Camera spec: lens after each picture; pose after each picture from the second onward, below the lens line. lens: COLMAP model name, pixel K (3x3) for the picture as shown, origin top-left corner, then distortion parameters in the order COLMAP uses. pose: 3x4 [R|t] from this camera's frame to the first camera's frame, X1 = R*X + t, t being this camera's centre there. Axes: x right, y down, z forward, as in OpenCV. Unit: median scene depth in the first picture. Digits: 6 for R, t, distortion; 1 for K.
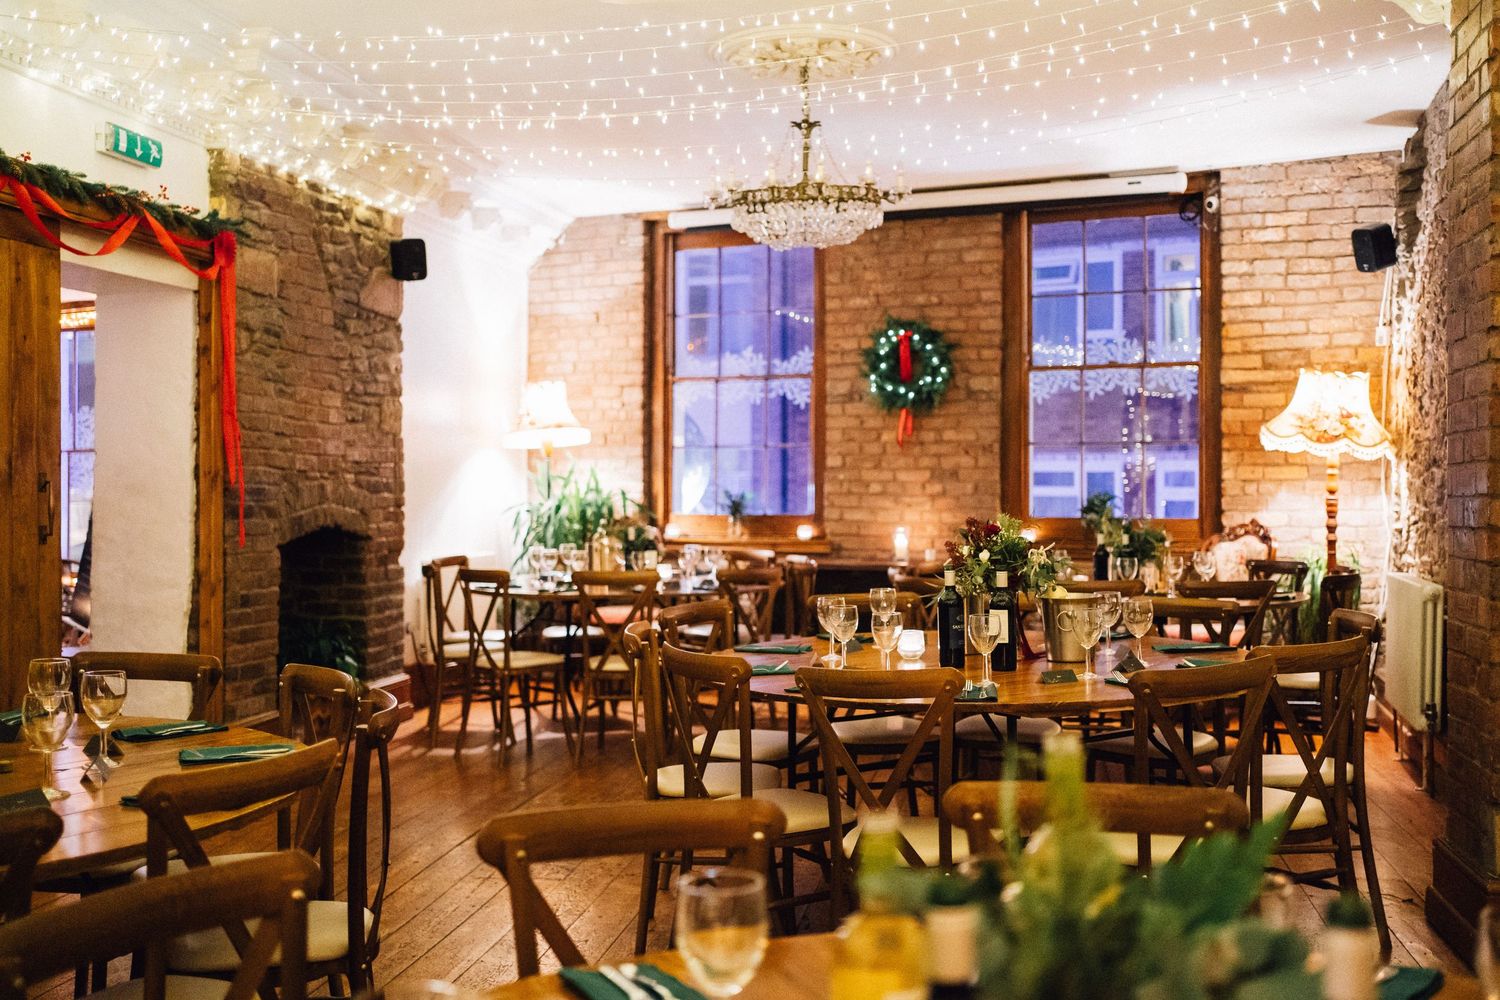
lens RADIAL K [[1534.4, 0, 747.6], [0, 1534.4, 475.2], [0, 0, 1]] dist [-0.029032, 0.116104]
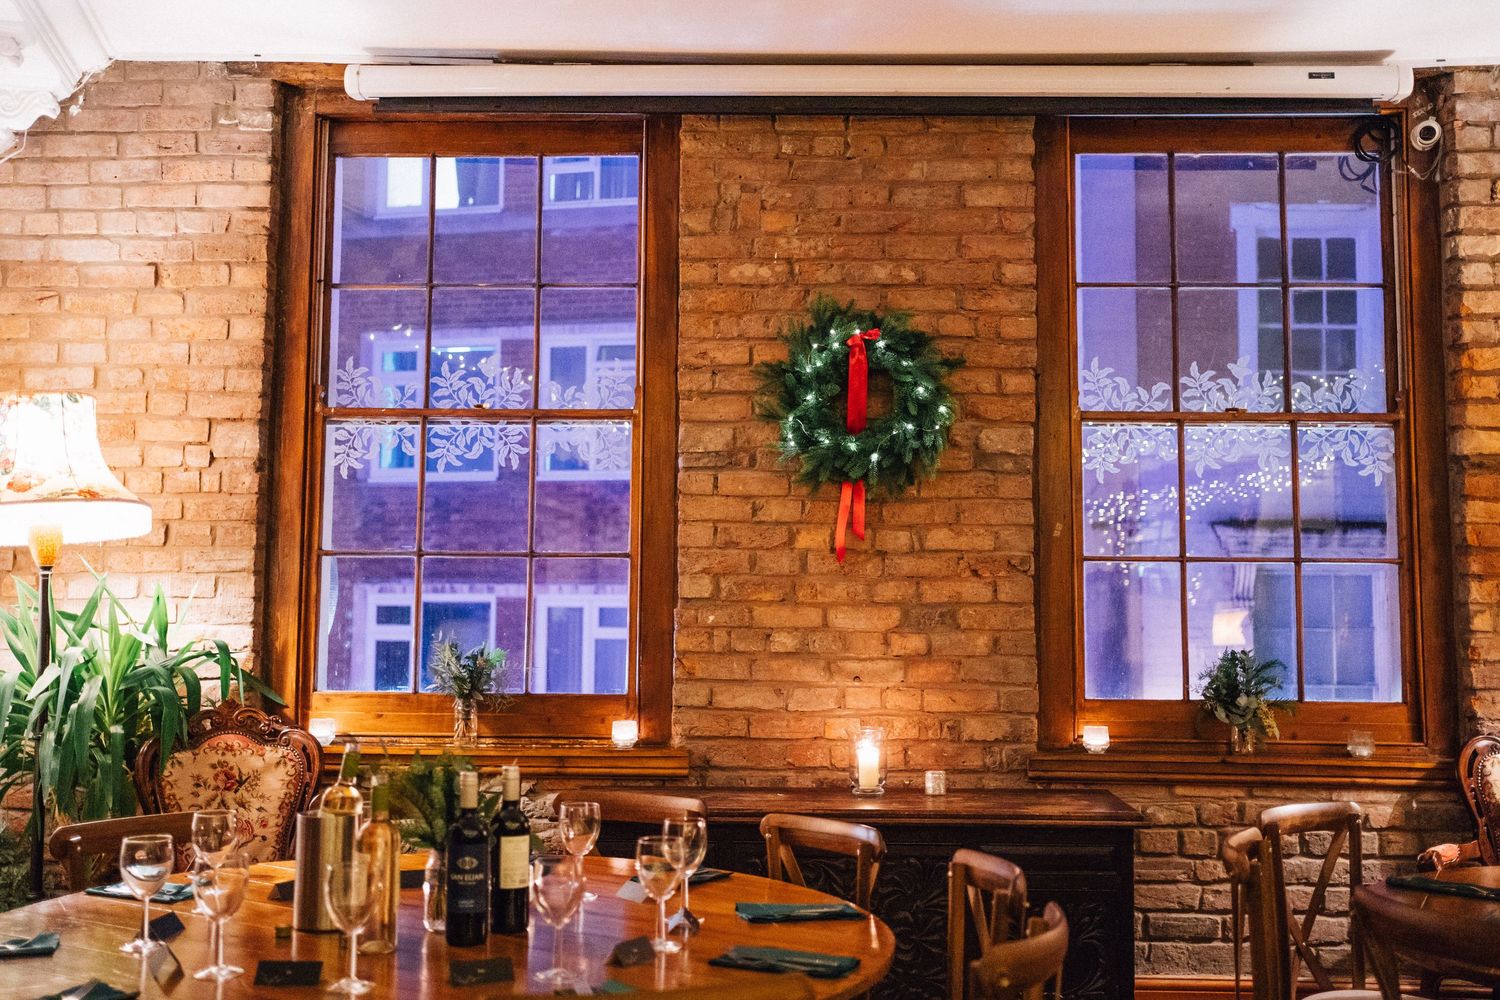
lens RADIAL K [[1575.5, 0, 755.8], [0, 1575.5, 486.0], [0, 0, 1]] dist [0.004475, 0.011574]
pose [[0.917426, 0.040996, 0.395789, -0.144266], [-0.010190, 0.996773, -0.079624, -0.001506], [-0.397776, 0.069016, 0.914883, 0.595383]]
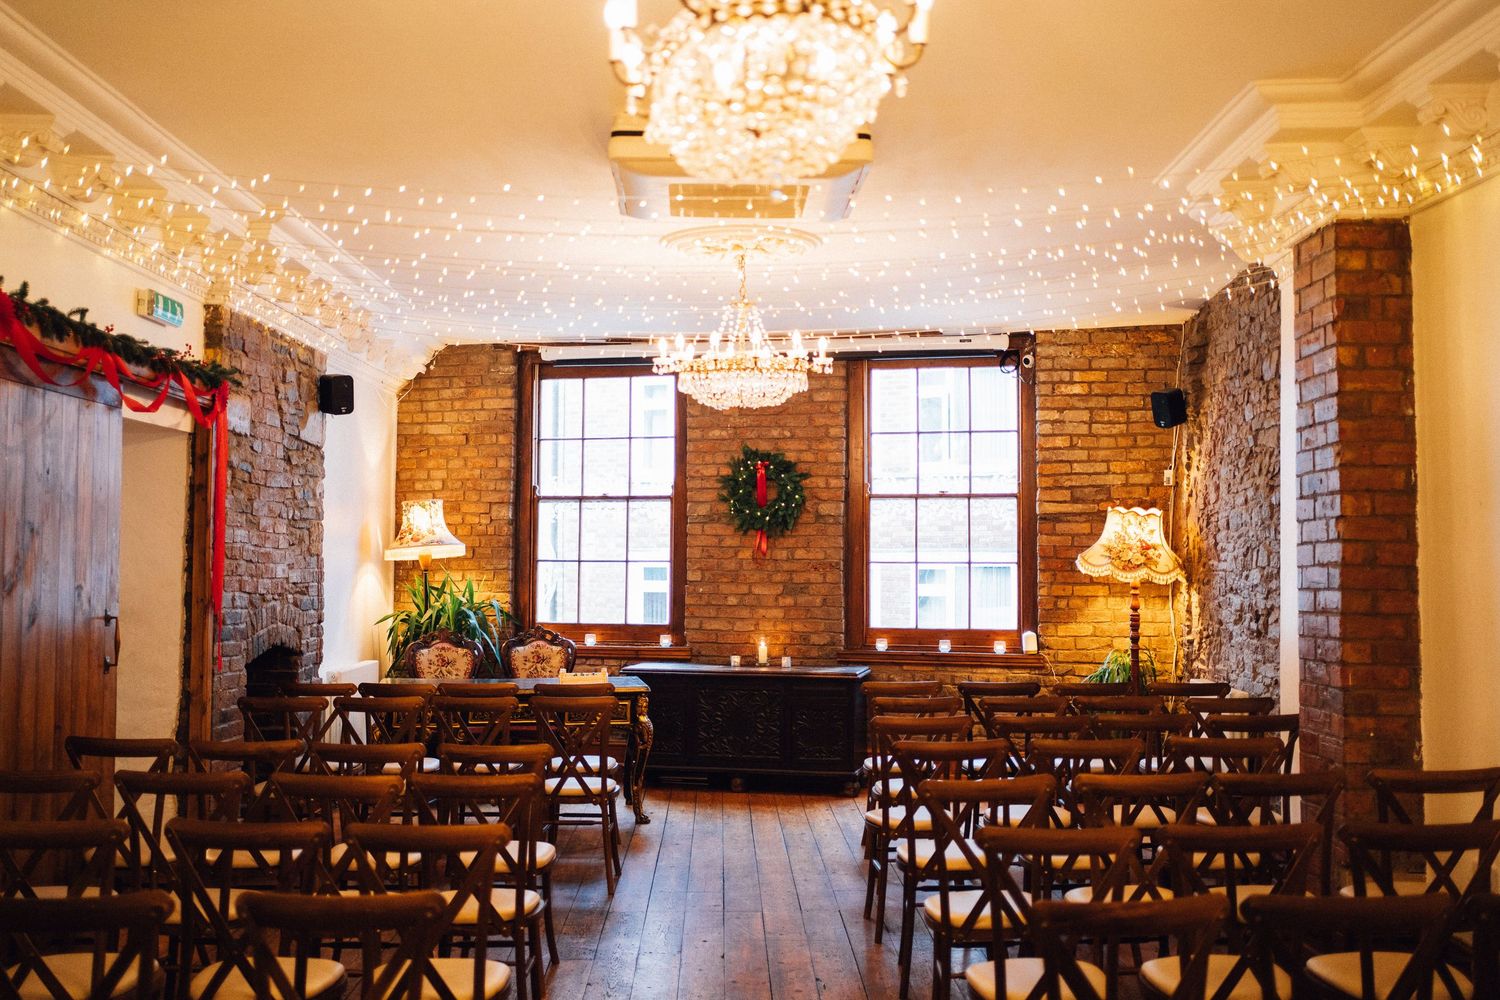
lens RADIAL K [[1540.5, 0, 737.9], [0, 1540.5, 476.8], [0, 0, 1]] dist [-0.016123, -0.001074]
pose [[0.981876, 0.014638, 0.188957, -0.140410], [-0.005029, 0.998674, -0.051235, -0.026753], [-0.189456, 0.049356, 0.980648, -0.114858]]
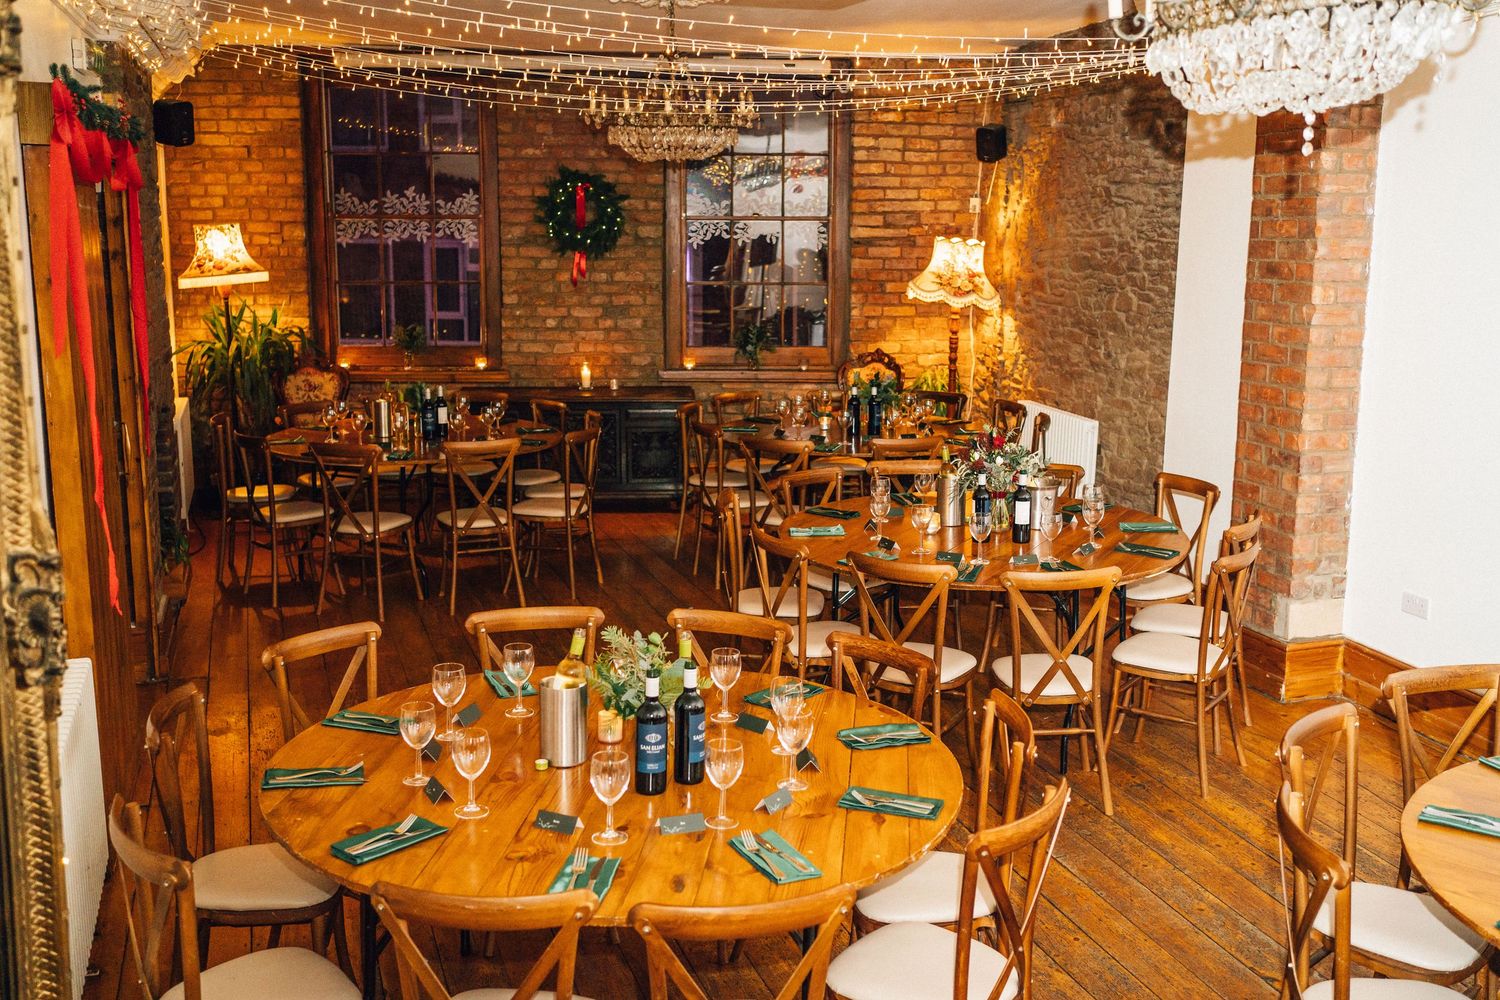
lens RADIAL K [[1534.4, 0, 747.6], [0, 1534.4, 475.2], [0, 0, 1]] dist [-0.029032, 0.116104]
pose [[0.883762, -0.076800, 0.461591, -0.350024], [-0.006631, 0.984285, 0.176461, -0.089907], [-0.467890, -0.159010, 0.869365, -0.059969]]
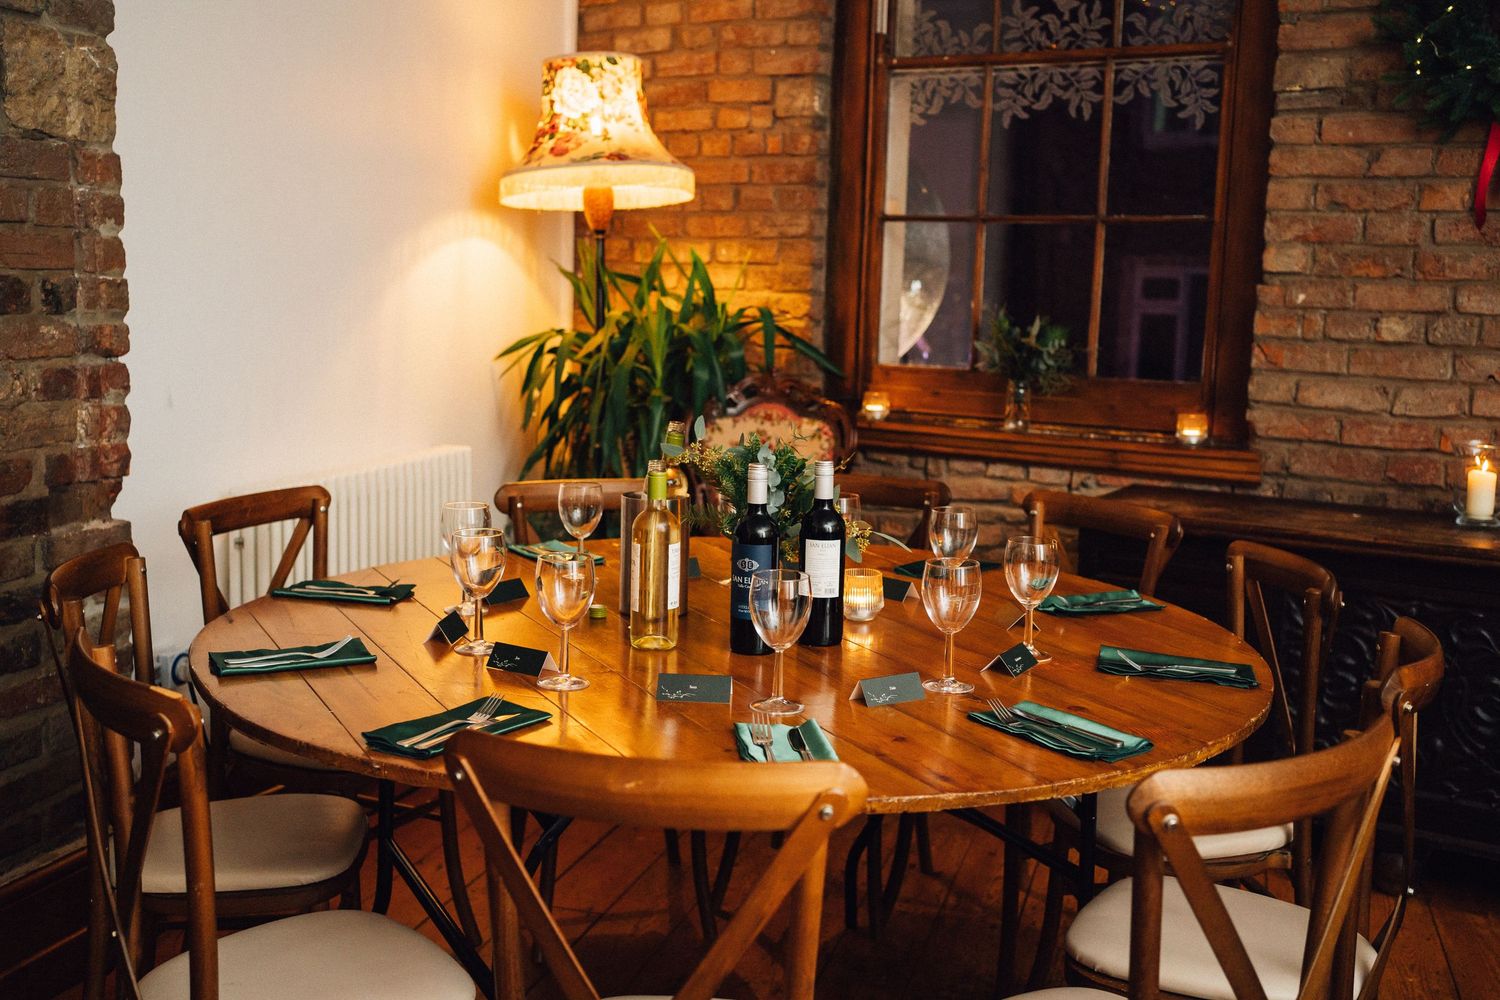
lens RADIAL K [[1589.7, 0, 749.8], [0, 1589.7, 455.9], [0, 0, 1]] dist [-0.015526, 0.148196]
pose [[0.992936, 0.041705, -0.111080, -0.039631], [-0.028549, 0.992663, 0.117496, -0.003085], [0.115165, -0.113495, 0.986841, 0.635968]]
